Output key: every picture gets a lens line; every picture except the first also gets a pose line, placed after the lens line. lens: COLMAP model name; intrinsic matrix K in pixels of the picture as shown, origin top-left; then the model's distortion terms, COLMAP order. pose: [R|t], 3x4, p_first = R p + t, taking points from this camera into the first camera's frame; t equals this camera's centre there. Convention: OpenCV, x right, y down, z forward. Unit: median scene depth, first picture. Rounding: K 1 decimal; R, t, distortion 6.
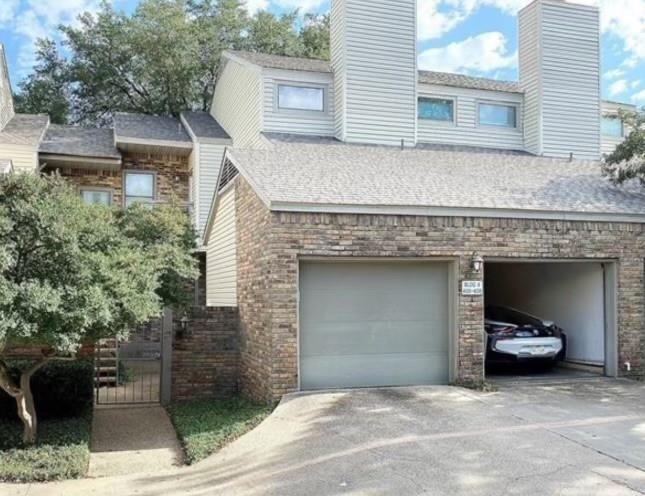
lens RADIAL K [[677.9, 0, 322.1], [0, 677.9, 249.9], [0, 0, 1]] dist [0.005276, 0.000000]
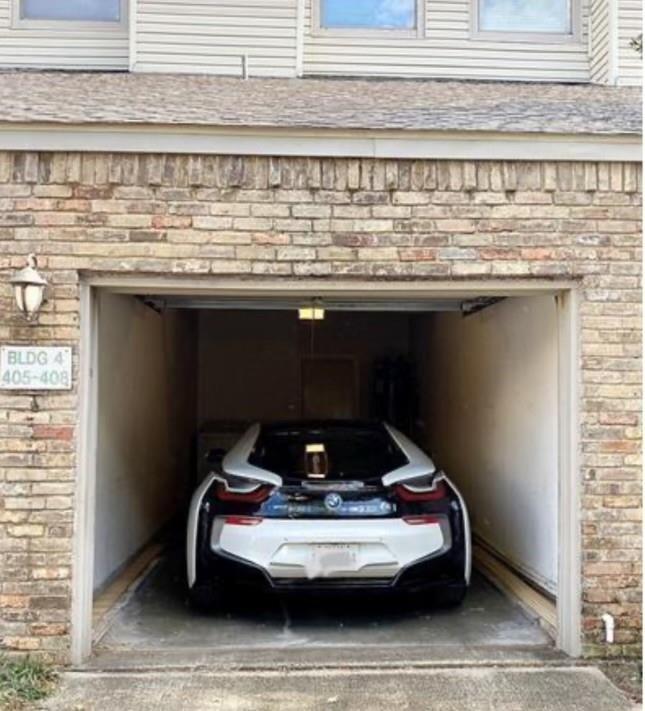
lens RADIAL K [[902.7, 0, 323.4], [0, 902.7, 352.4], [0, 0, 1]] dist [0.073640, 0.000000]
pose [[0.966638, -0.009157, -0.255983, 0.450634], [0.010001, 0.999948, 0.001995, 0.047105], [0.255951, -0.004489, 0.966679, 0.591341]]
